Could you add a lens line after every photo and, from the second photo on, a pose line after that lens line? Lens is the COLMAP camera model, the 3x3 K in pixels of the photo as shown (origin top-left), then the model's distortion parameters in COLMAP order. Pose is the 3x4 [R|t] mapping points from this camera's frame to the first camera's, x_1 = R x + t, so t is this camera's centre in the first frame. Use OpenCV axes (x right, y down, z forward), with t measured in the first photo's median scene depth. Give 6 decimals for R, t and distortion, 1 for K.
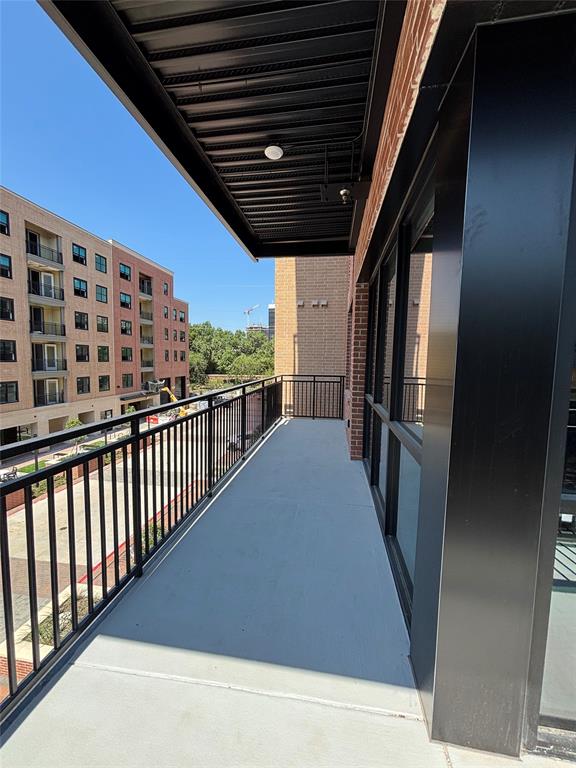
lens RADIAL K [[307.4, 0, 289.0], [0, 307.4, 385.2], [0, 0, 1]] dist [-0.000395, -0.000459]
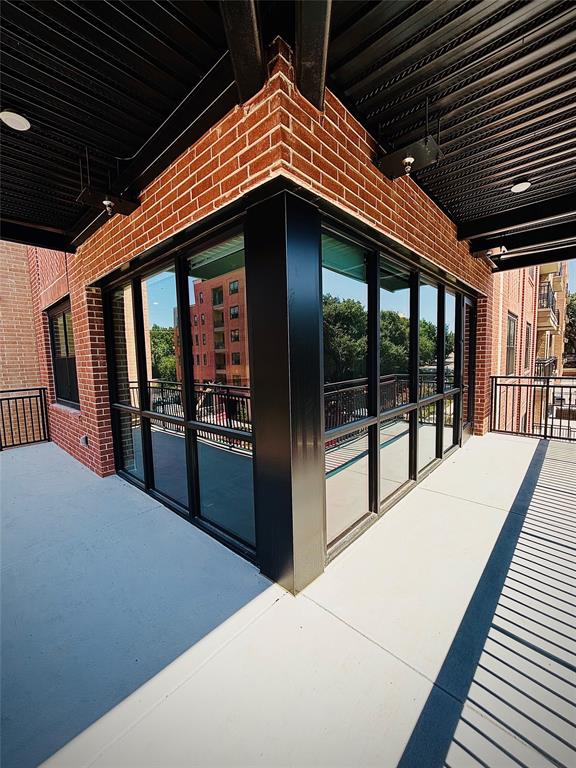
lens RADIAL K [[307.4, 0, 289.0], [0, 307.4, 385.2], [0, 0, 1]] dist [-0.000395, -0.000459]
pose [[0.547502, -0.110803, 0.829436, -0.216242], [0.109147, 0.992183, 0.060498, -0.026125], [-0.829655, 0.057408, 0.555316, 0.004451]]
